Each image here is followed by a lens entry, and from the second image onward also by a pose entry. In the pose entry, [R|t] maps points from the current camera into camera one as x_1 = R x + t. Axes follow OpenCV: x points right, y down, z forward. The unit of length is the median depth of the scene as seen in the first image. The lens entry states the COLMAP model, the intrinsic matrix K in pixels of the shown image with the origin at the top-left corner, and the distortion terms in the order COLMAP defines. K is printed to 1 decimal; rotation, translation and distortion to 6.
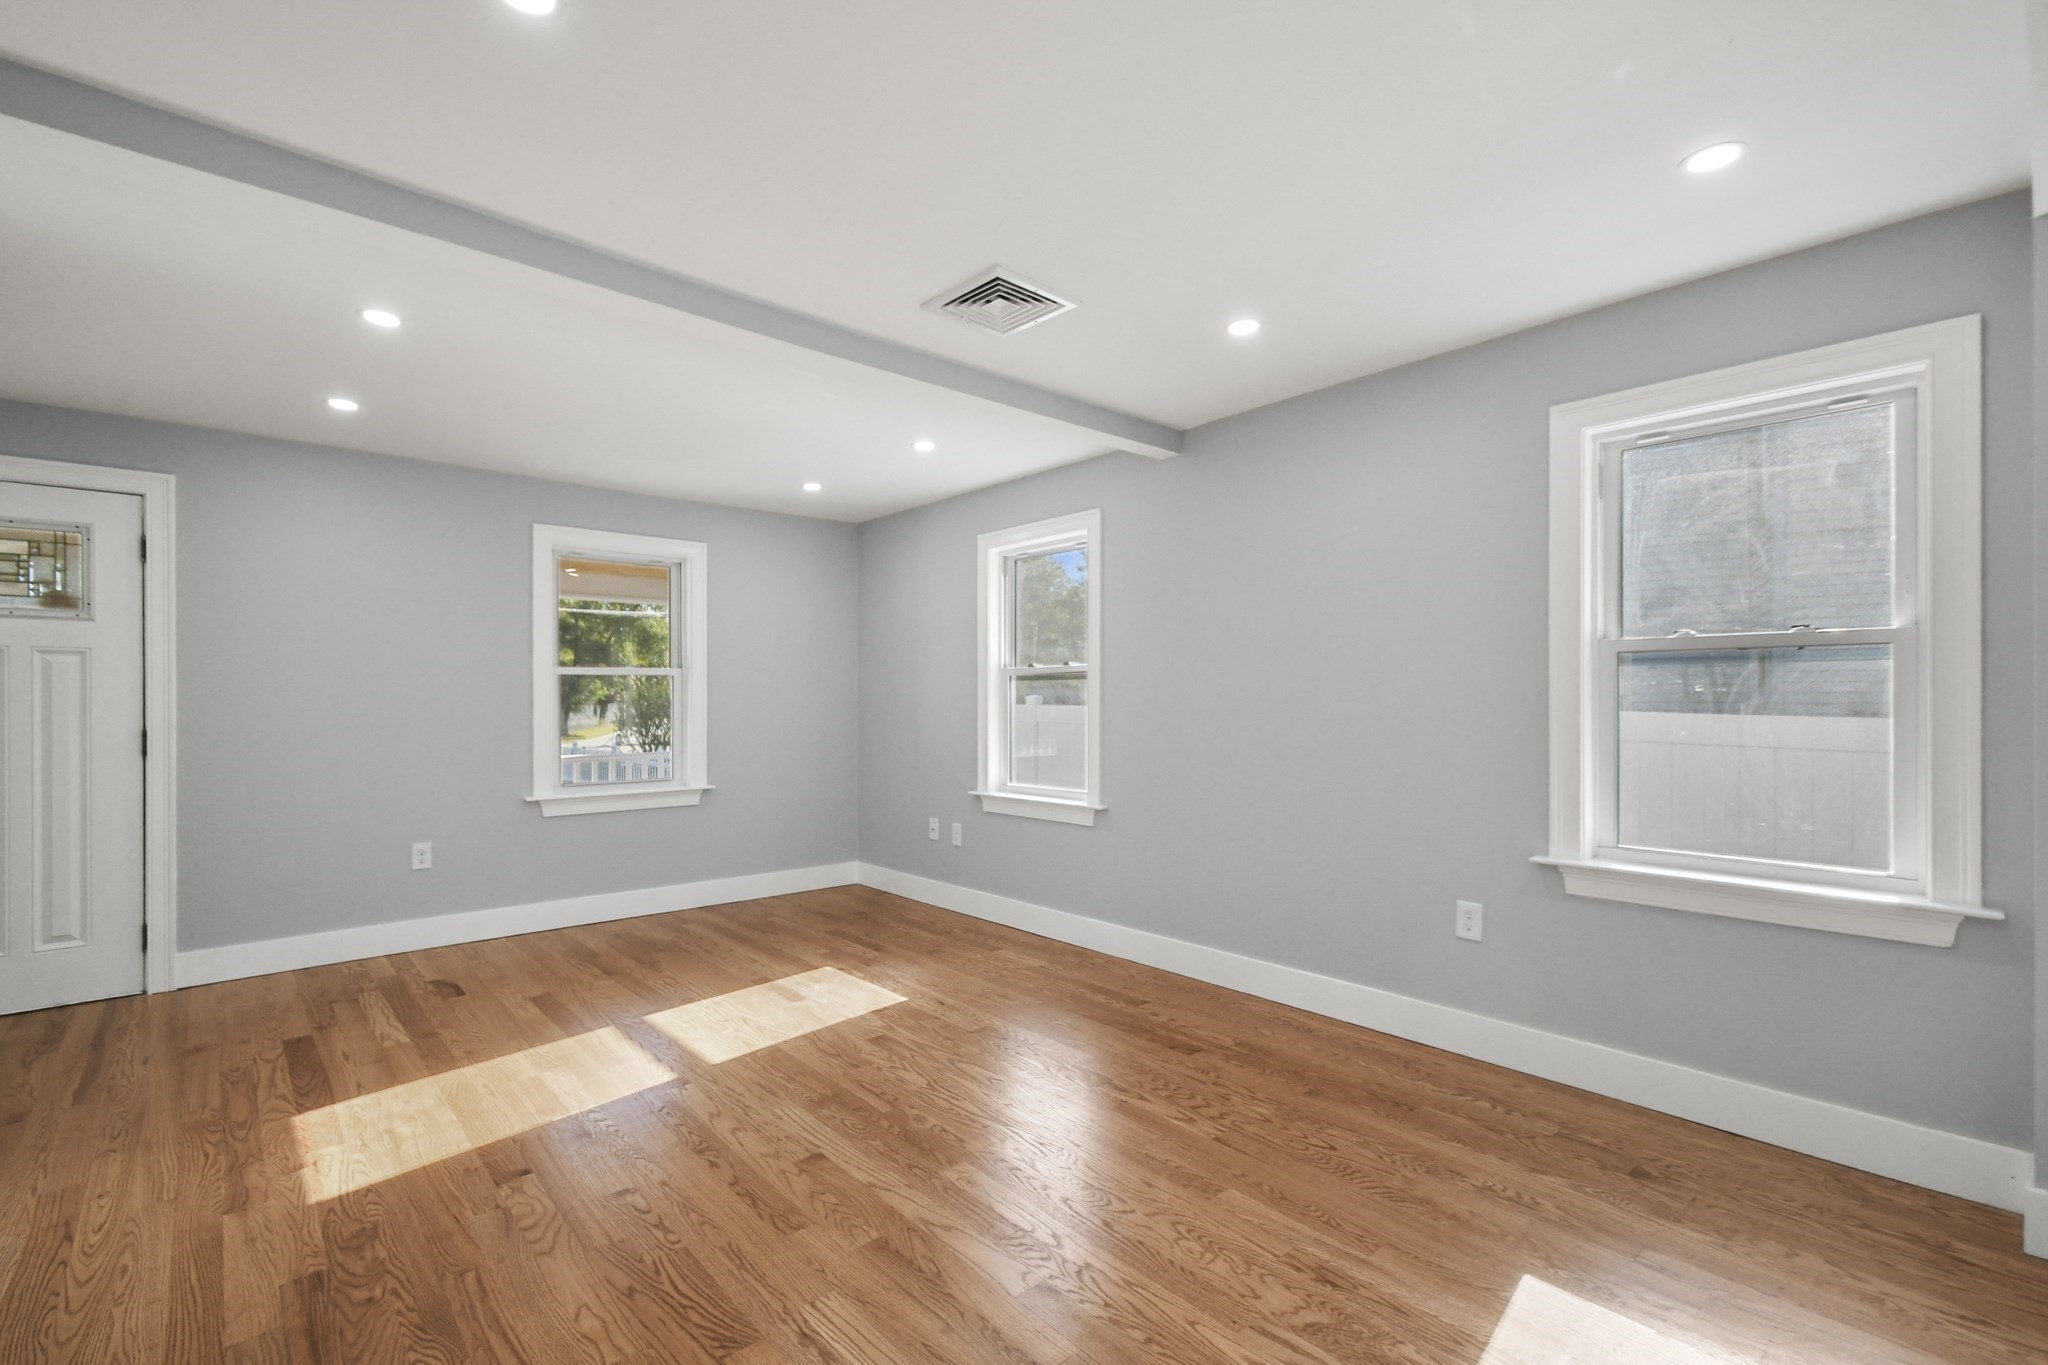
lens RADIAL K [[895.2, 0, 993.5], [0, 895.2, 700.6], [0, 0, 1]] dist [0.024715, -0.013524]
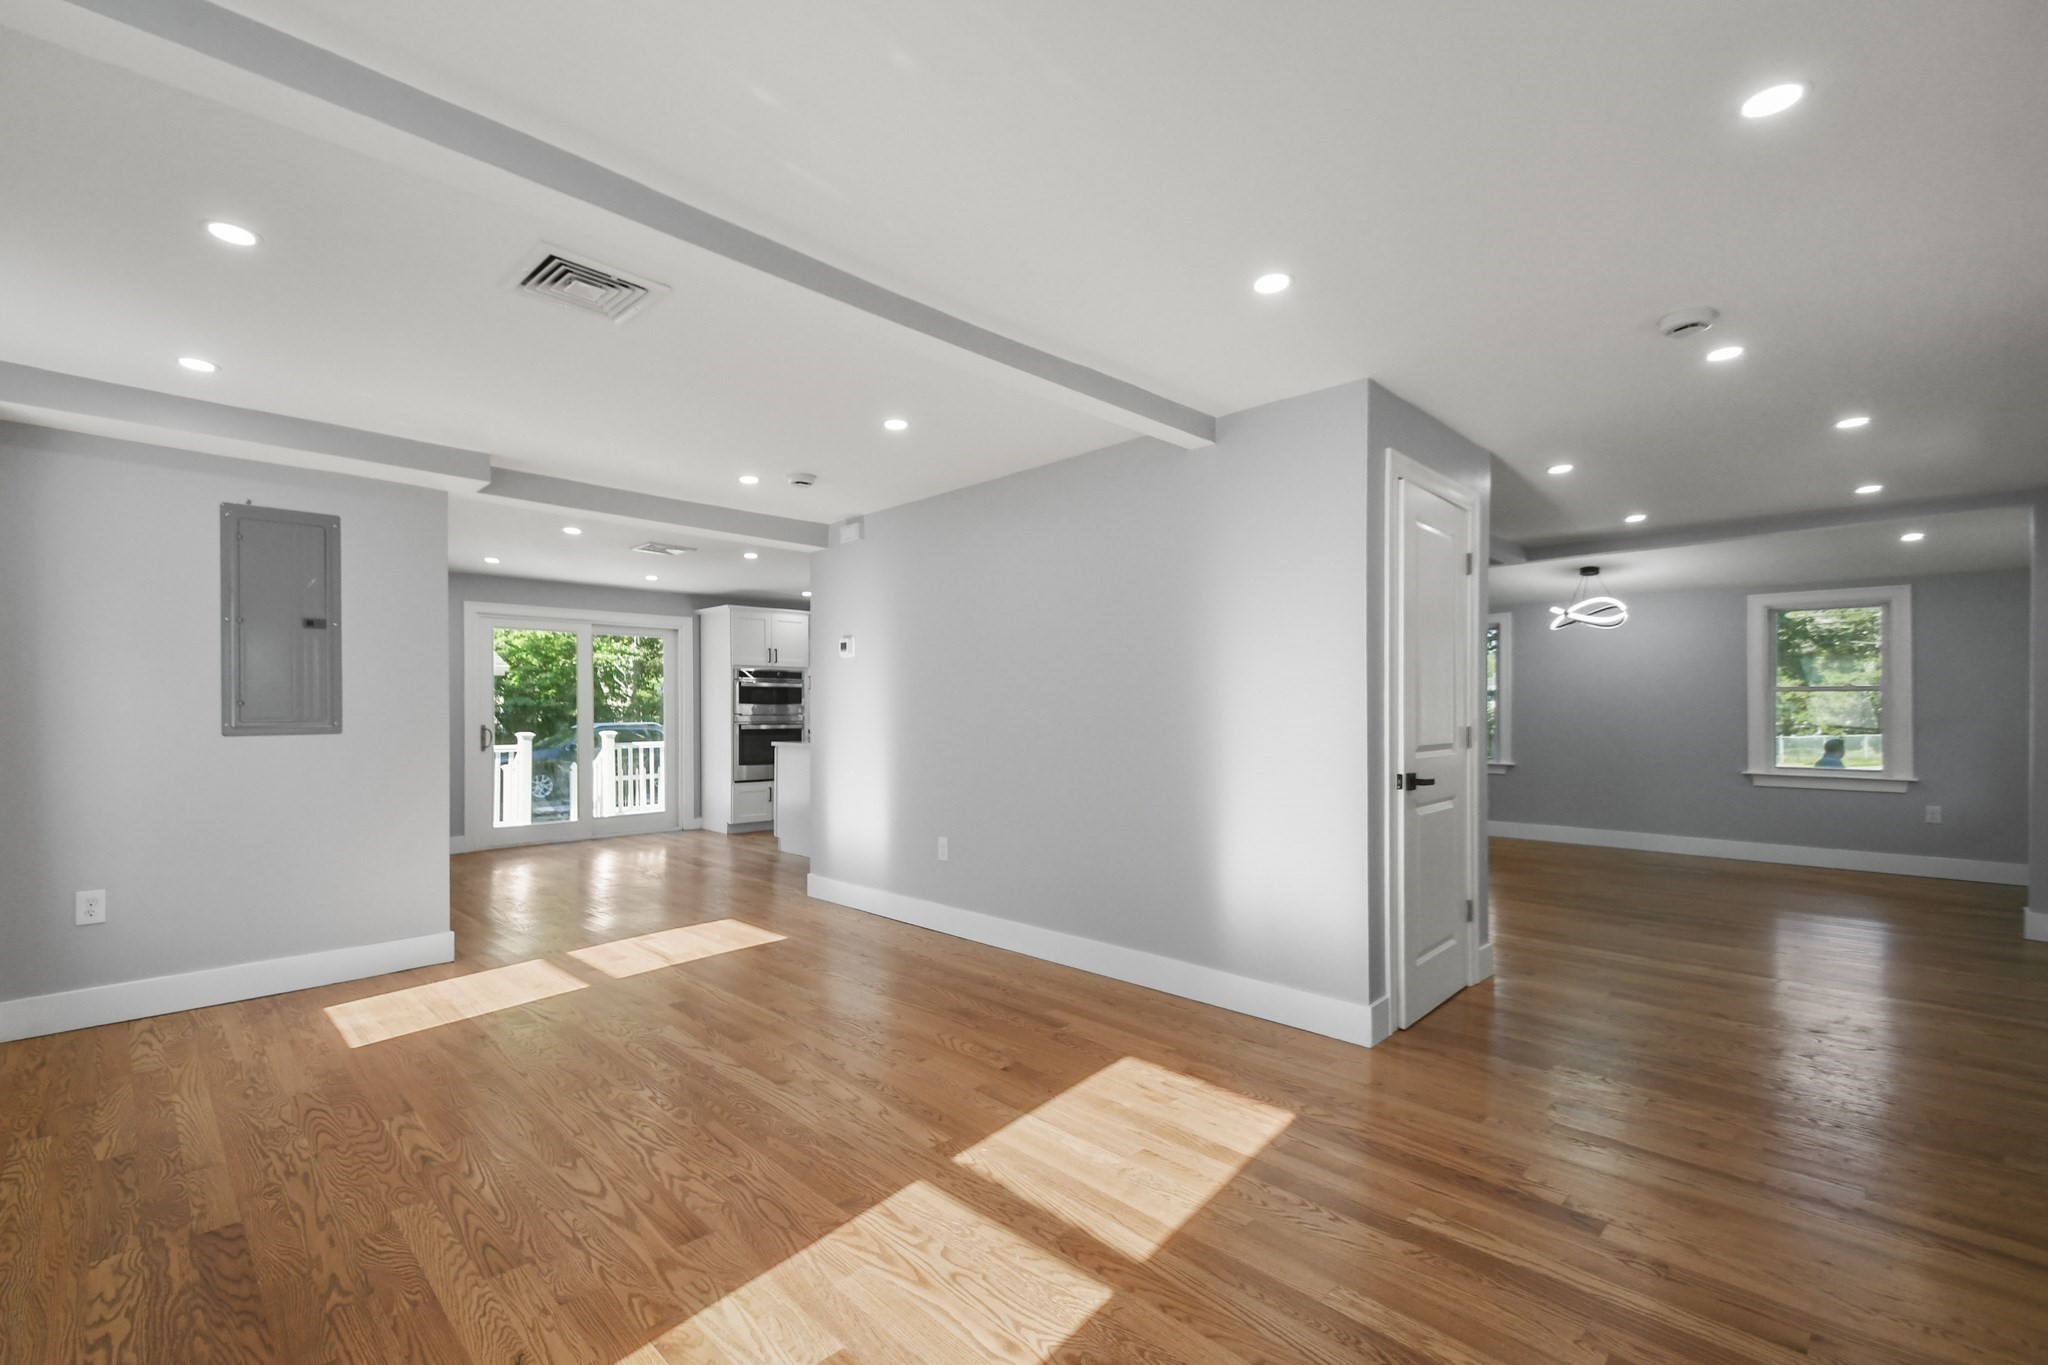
lens RADIAL K [[897.6, 0, 996.8], [0, 897.6, 705.7], [0, 0, 1]] dist [0.024141, -0.014472]
pose [[-0.998180, 0.001102, -0.060294, -0.304202], [0.001343, 0.999991, -0.003959, 0.000797], [0.060289, -0.004032, -0.998173, 1.640154]]
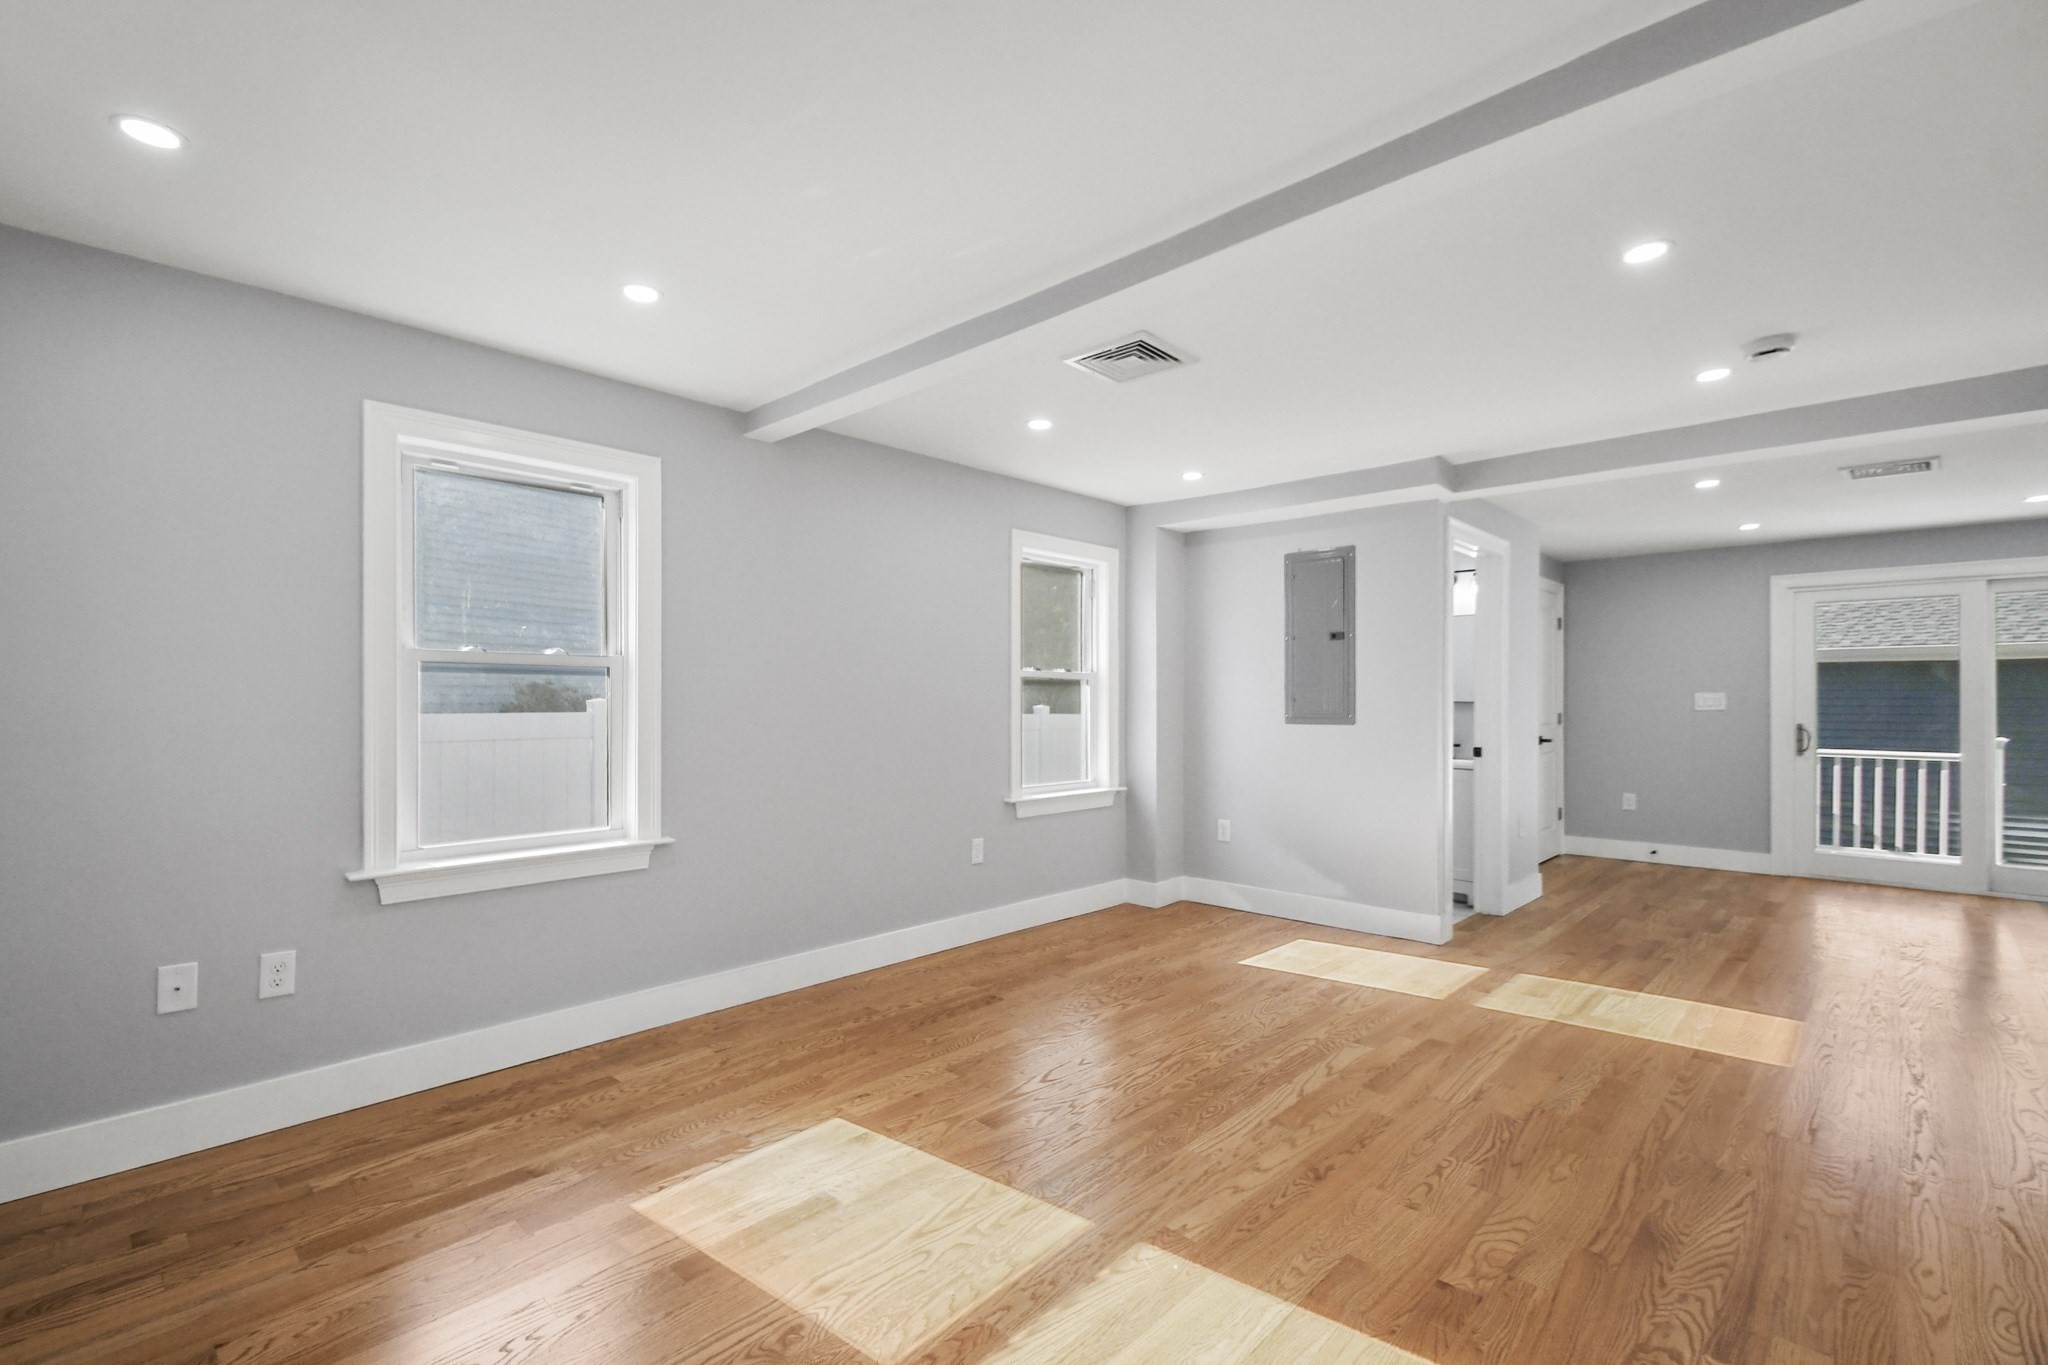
lens RADIAL K [[895.2, 0, 993.5], [0, 895.2, 700.6], [0, 0, 1]] dist [0.024715, -0.013524]
pose [[-0.069449, 0.000479, 0.997585, -0.930910], [-0.002514, 0.999997, -0.000655, -0.004896], [-0.997582, -0.002554, -0.069448, 1.042222]]
